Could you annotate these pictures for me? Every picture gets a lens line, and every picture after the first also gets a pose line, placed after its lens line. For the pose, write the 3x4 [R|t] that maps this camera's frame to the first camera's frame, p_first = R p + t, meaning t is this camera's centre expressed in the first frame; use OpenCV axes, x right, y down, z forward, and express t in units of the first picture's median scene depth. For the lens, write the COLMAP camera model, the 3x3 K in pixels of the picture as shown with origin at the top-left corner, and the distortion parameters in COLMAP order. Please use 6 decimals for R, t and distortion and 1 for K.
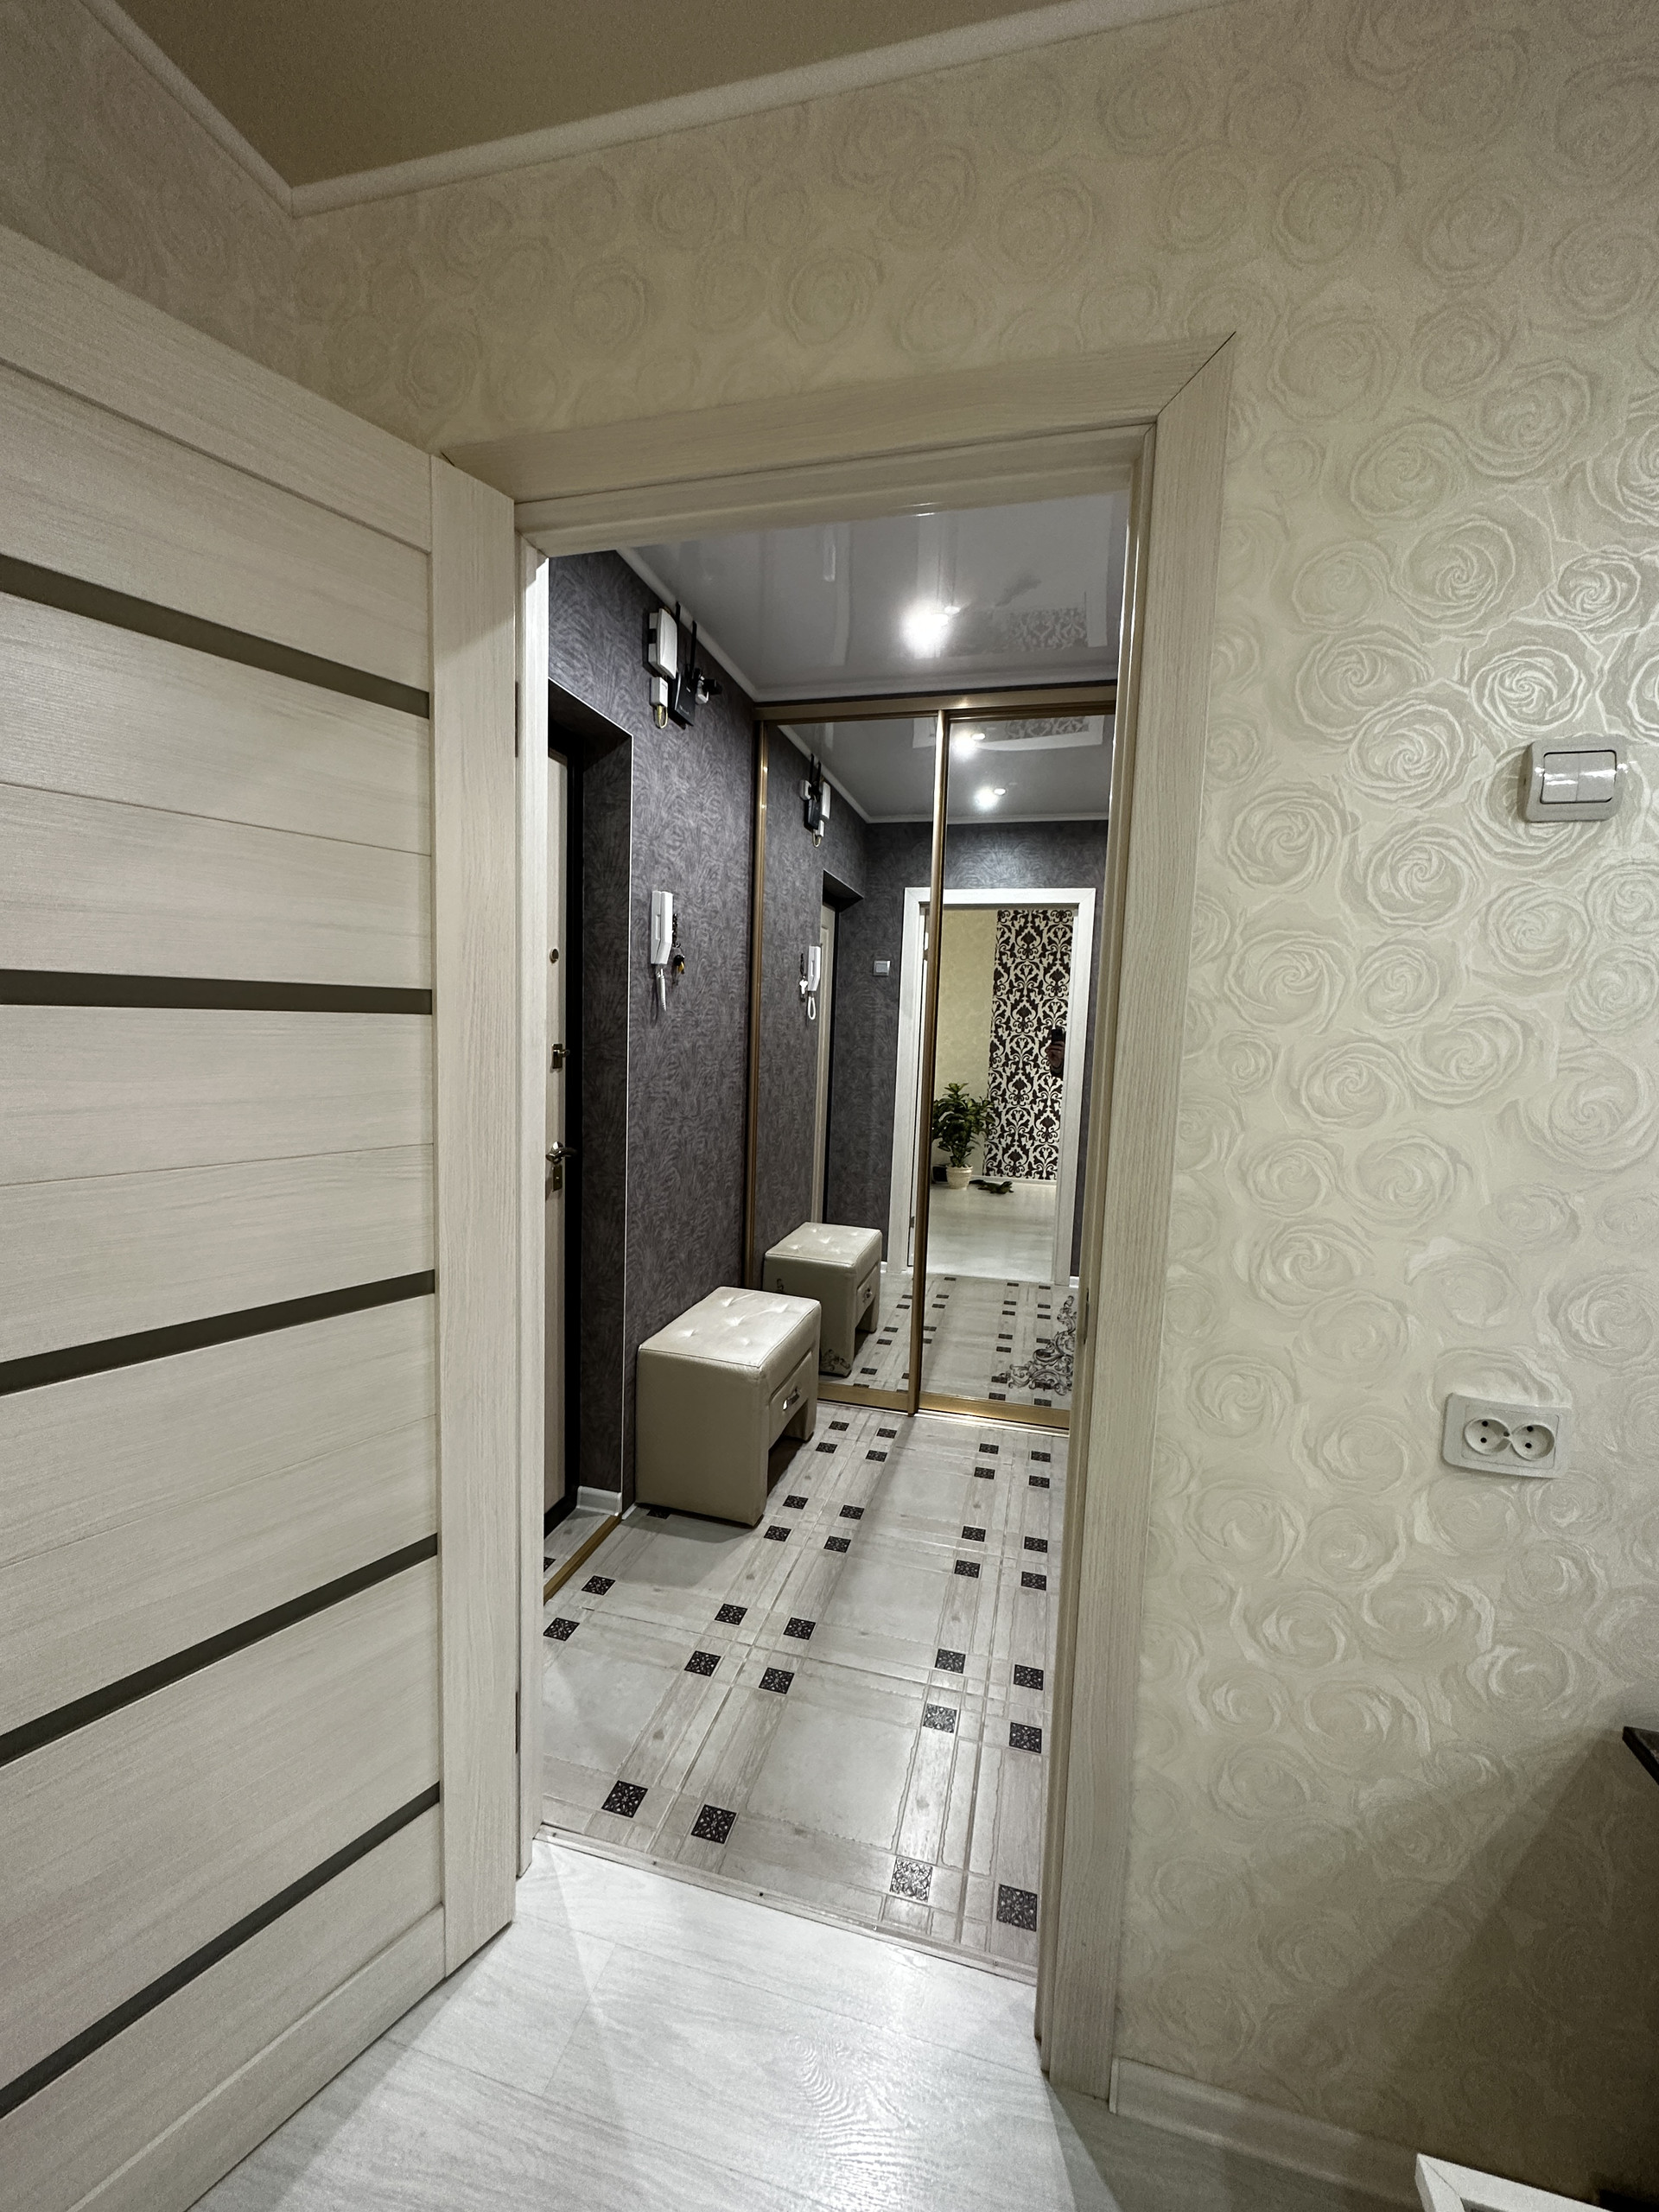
lens RADIAL K [[878.9, 0, 826.6], [0, 878.9, 1104.2], [0, 0, 1]] dist [-0.001653, 0.000160]
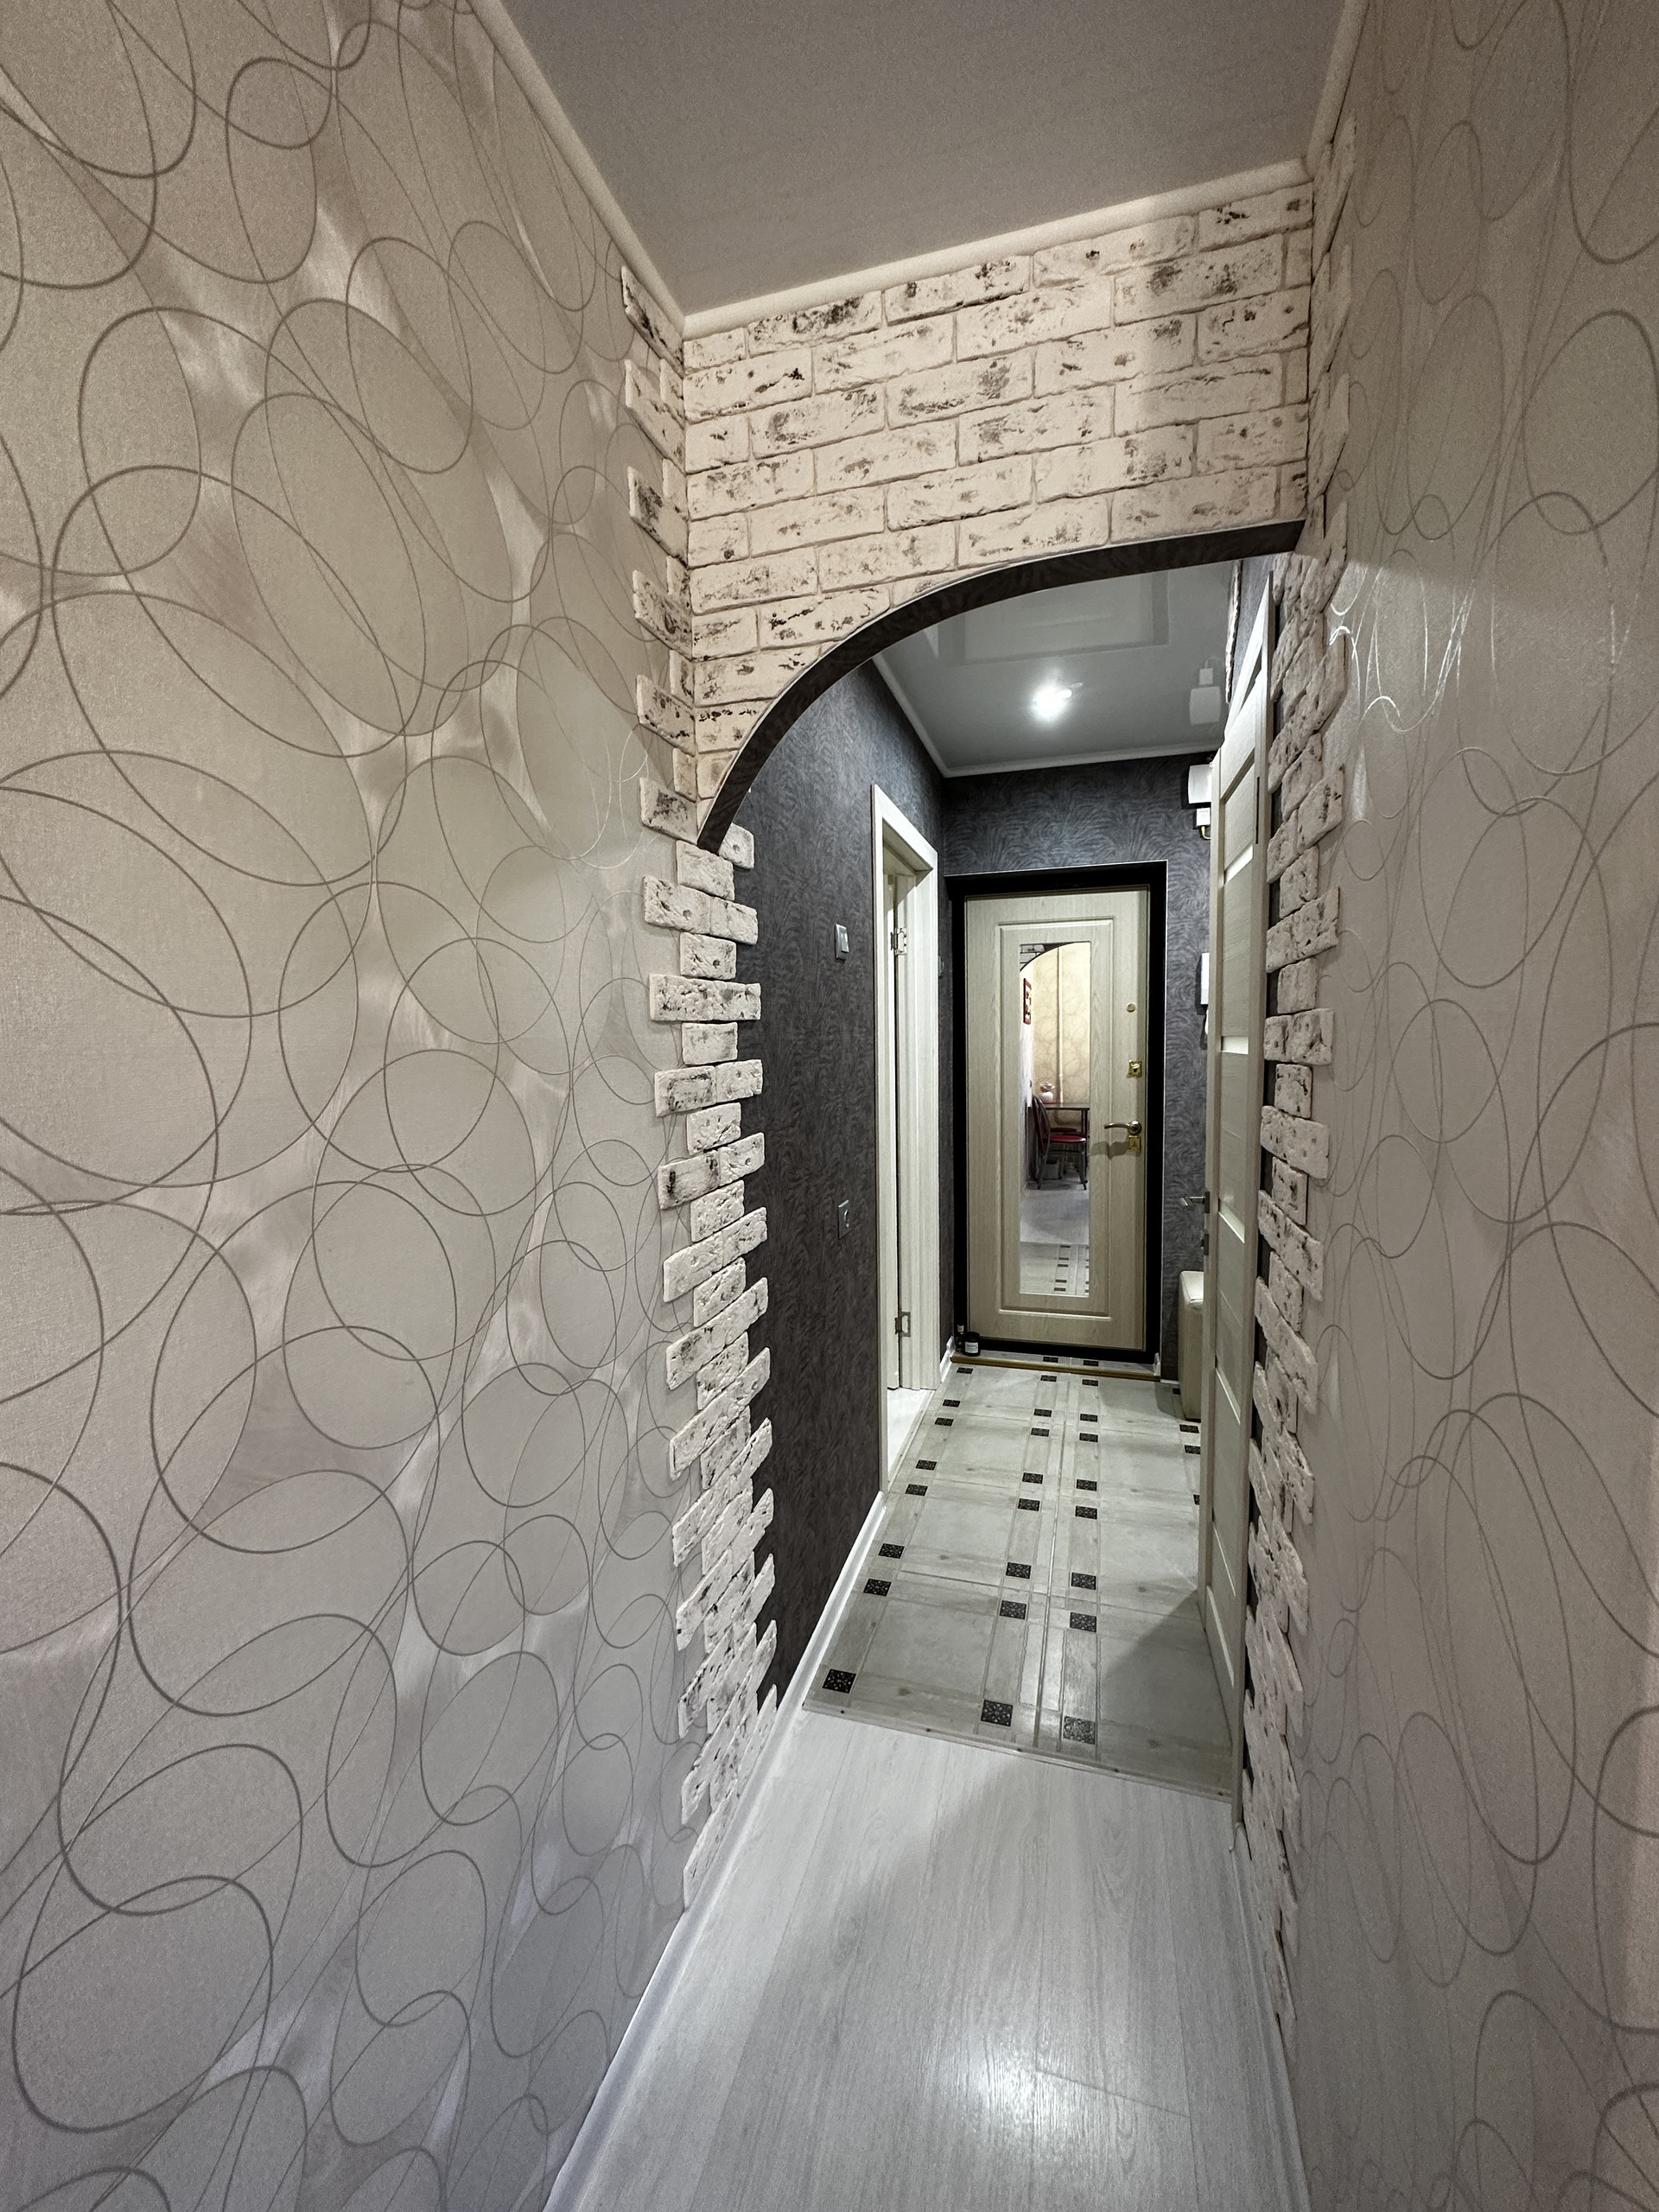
lens RADIAL K [[878.9, 0, 826.8], [0, 878.9, 1098.3], [0, 0, 1]] dist [-0.001653, 0.000160]
pose [[-0.042149, 0.035735, -0.998472, 1.183566], [-0.078617, 0.996143, 0.038971, -0.015754], [0.996013, 0.080140, -0.039177, 0.436389]]
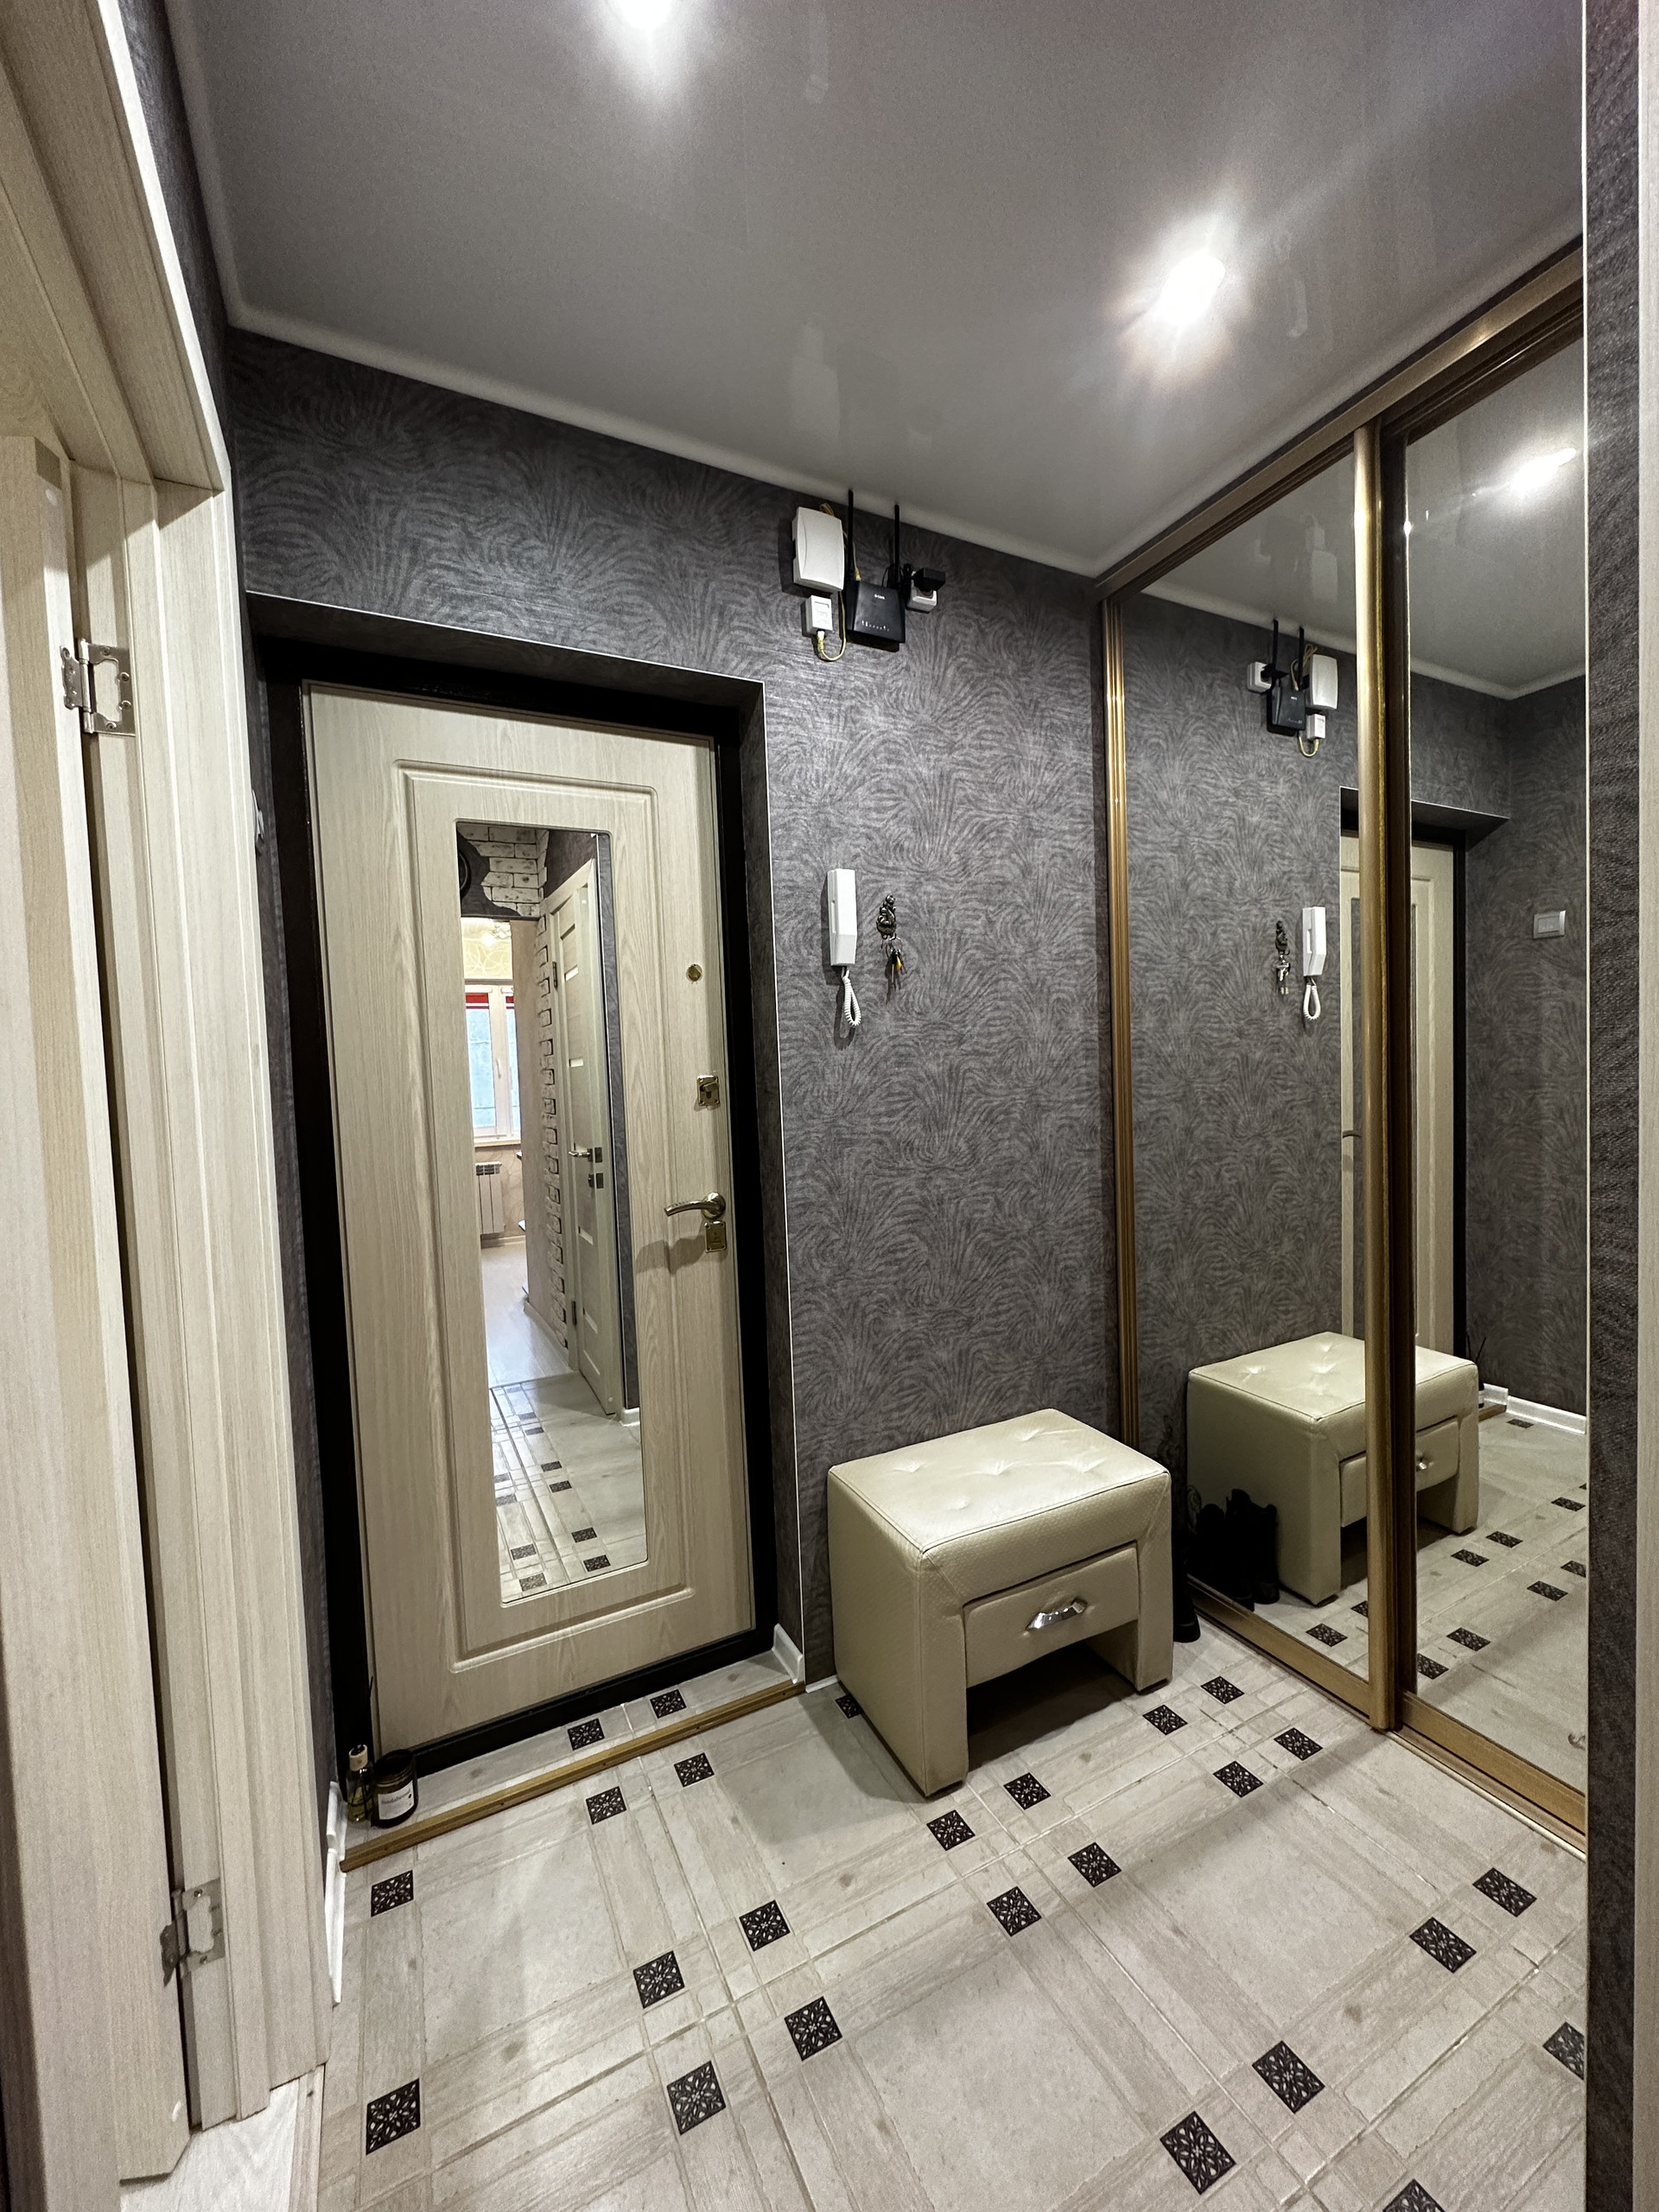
lens RADIAL K [[878.9, 0, 831.0], [0, 878.9, 1102.0], [0, 0, 1]] dist [-0.001653, 0.000160]
pose [[0.668933, -0.027919, -0.742798, 0.346053], [-0.006802, 0.999023, -0.043675, -0.006859], [0.743291, 0.034268, 0.668090, 0.461874]]
